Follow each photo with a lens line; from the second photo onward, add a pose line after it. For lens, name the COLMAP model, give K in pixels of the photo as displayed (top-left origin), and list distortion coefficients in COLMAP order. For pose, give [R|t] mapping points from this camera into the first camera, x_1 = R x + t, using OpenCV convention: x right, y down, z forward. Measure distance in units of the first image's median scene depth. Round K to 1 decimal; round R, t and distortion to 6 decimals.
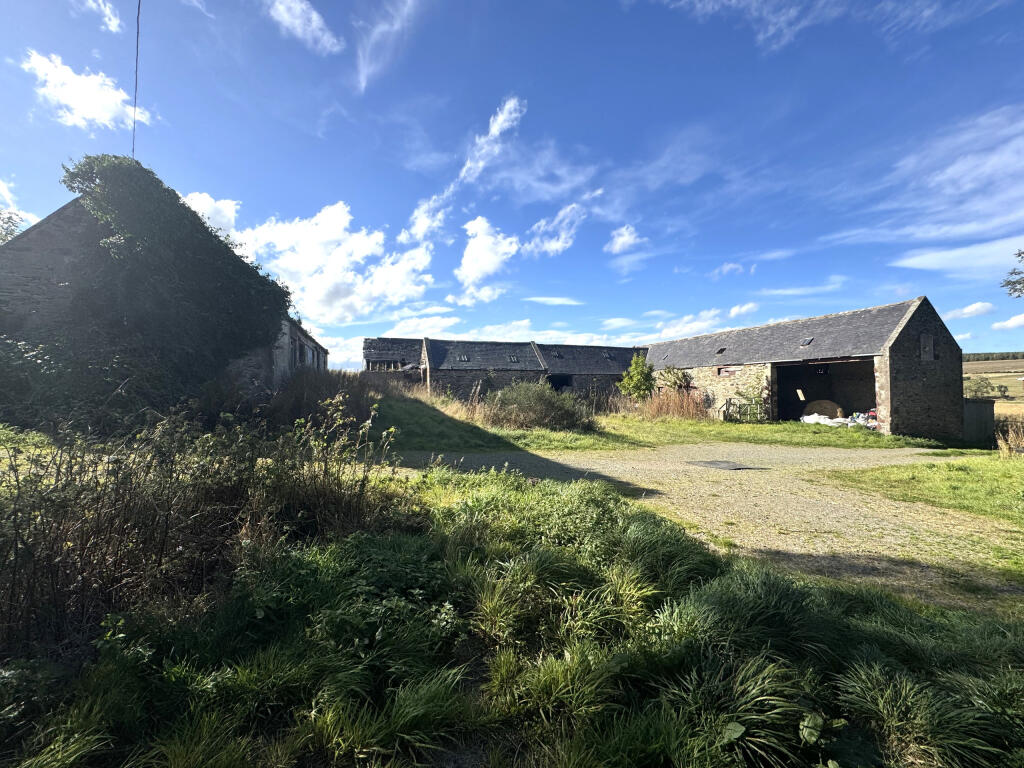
lens RADIAL K [[408.0, 0, 513.0], [0, 408.0, 382.6], [0, 0, 1]] dist [0.002621, 0.000208]
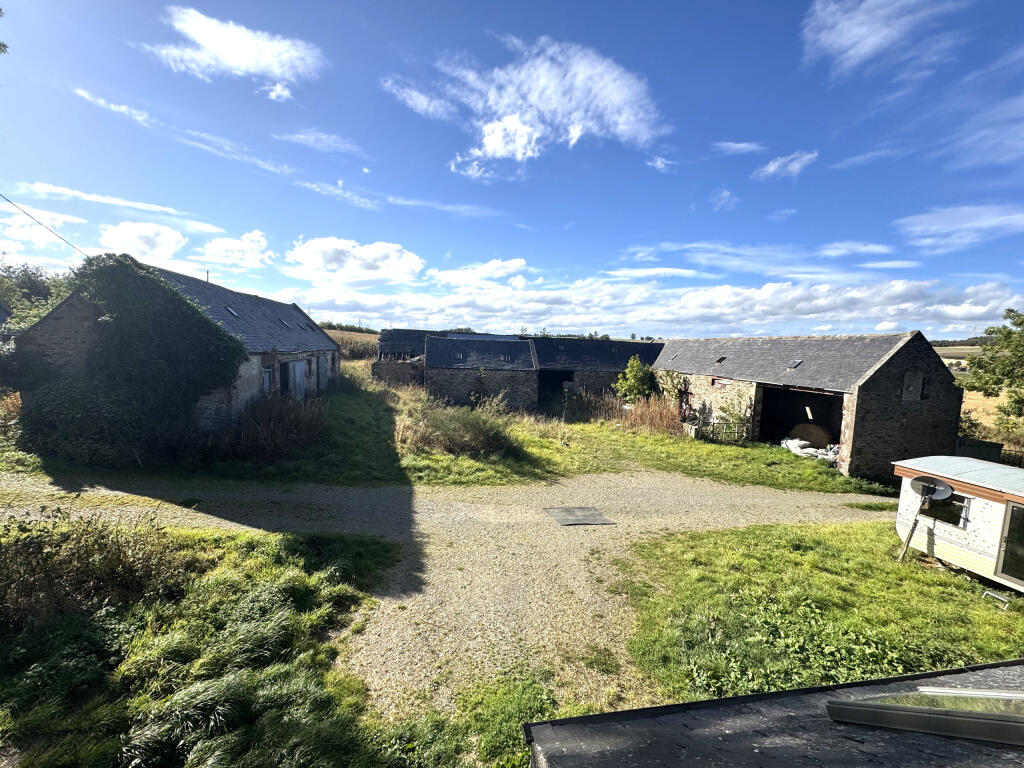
lens RADIAL K [[408.0, 0, 509.4], [0, 408.0, 385.3], [0, 0, 1]] dist [0.002621, 0.000208]
pose [[0.984742, 0.064146, -0.161765, 0.249414], [-0.047237, 0.993212, 0.106291, -0.137980], [0.167485, -0.097028, 0.981088, -0.062287]]
